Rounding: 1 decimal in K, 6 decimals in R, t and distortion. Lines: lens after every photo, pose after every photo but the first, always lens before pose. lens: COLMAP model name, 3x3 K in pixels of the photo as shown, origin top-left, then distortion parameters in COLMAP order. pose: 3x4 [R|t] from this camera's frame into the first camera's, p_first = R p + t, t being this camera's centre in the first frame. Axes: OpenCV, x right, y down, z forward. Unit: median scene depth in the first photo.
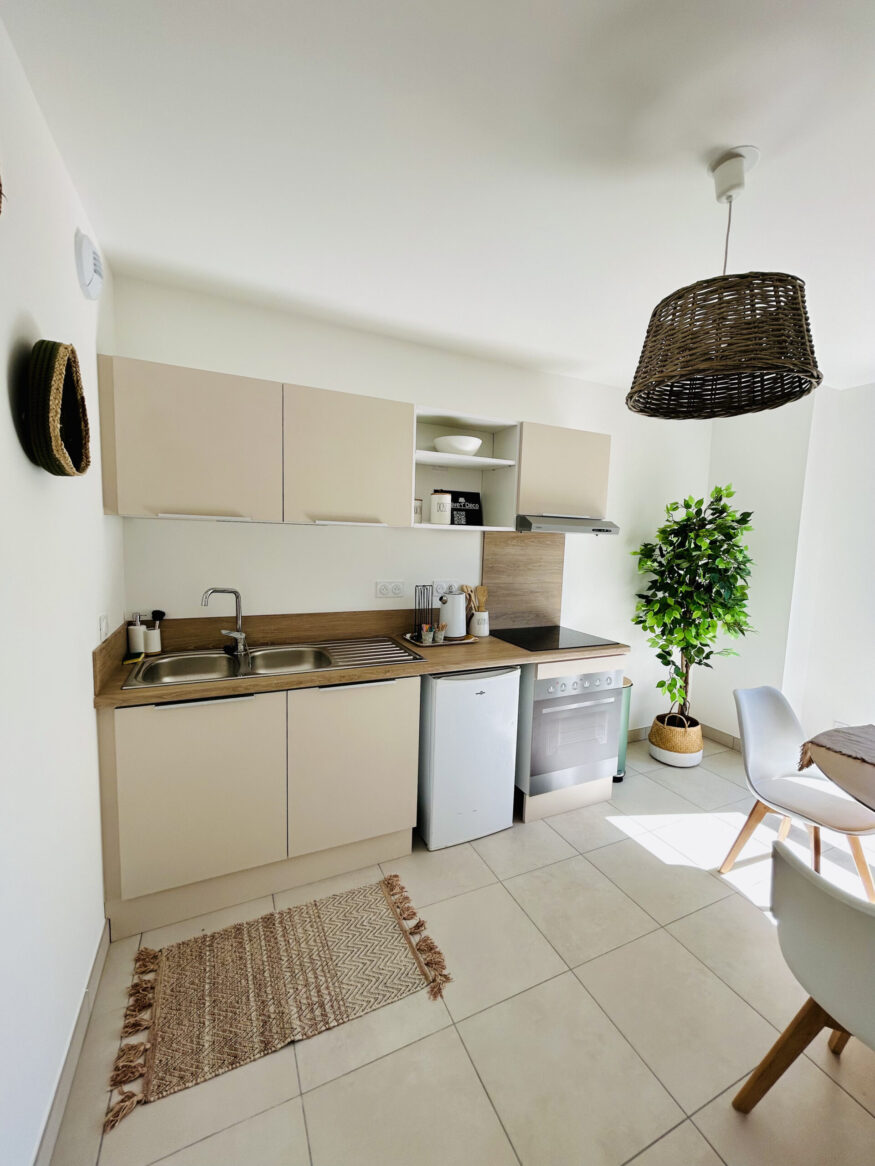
lens RADIAL K [[466.4, 0, 434.1], [0, 466.4, 584.0], [0, 0, 1]] dist [0.022963, 0.000848]
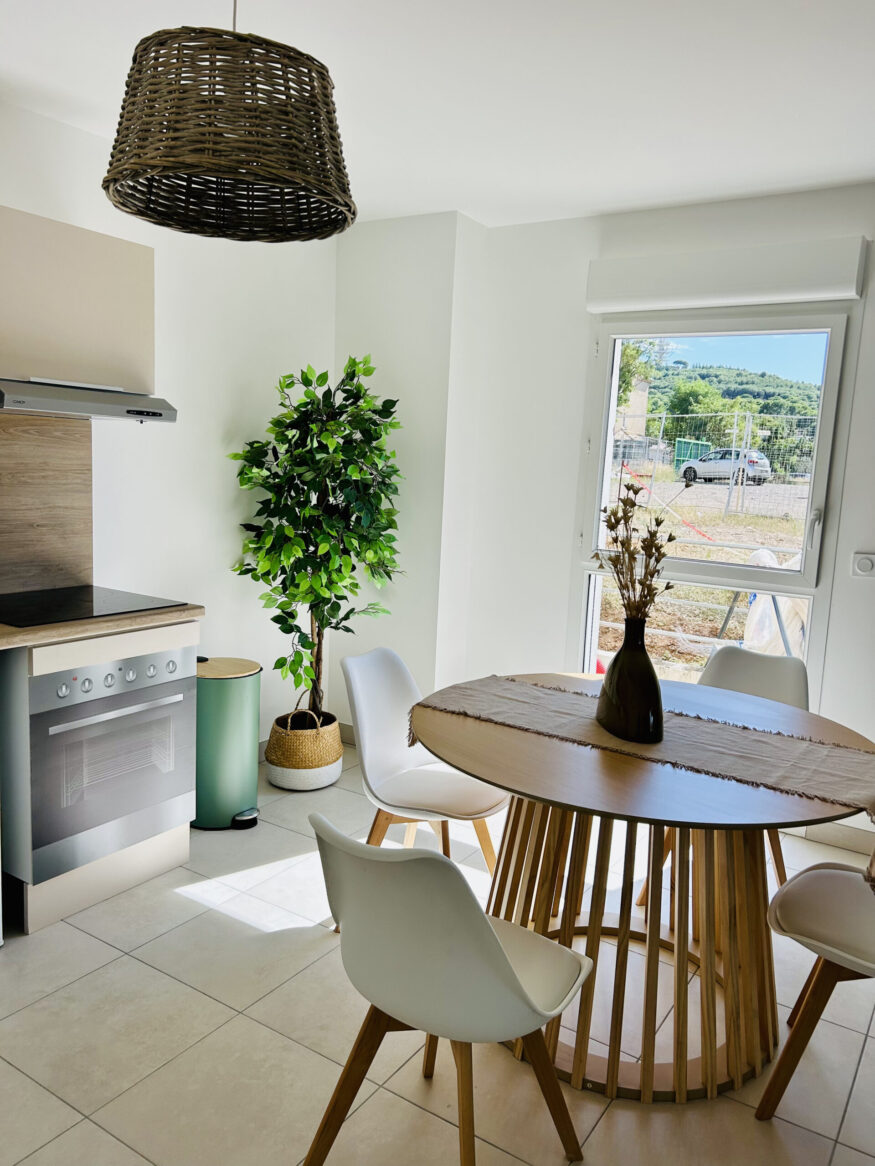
lens RADIAL K [[875.2, 0, 442.9], [0, 875.2, 574.8], [0, 0, 1]] dist [0.034077, -0.031702]
pose [[0.851506, -0.065448, 0.520245, 0.090089], [0.036756, 0.997189, 0.065289, 0.029182], [-0.523055, -0.036472, 0.851518, -0.136162]]
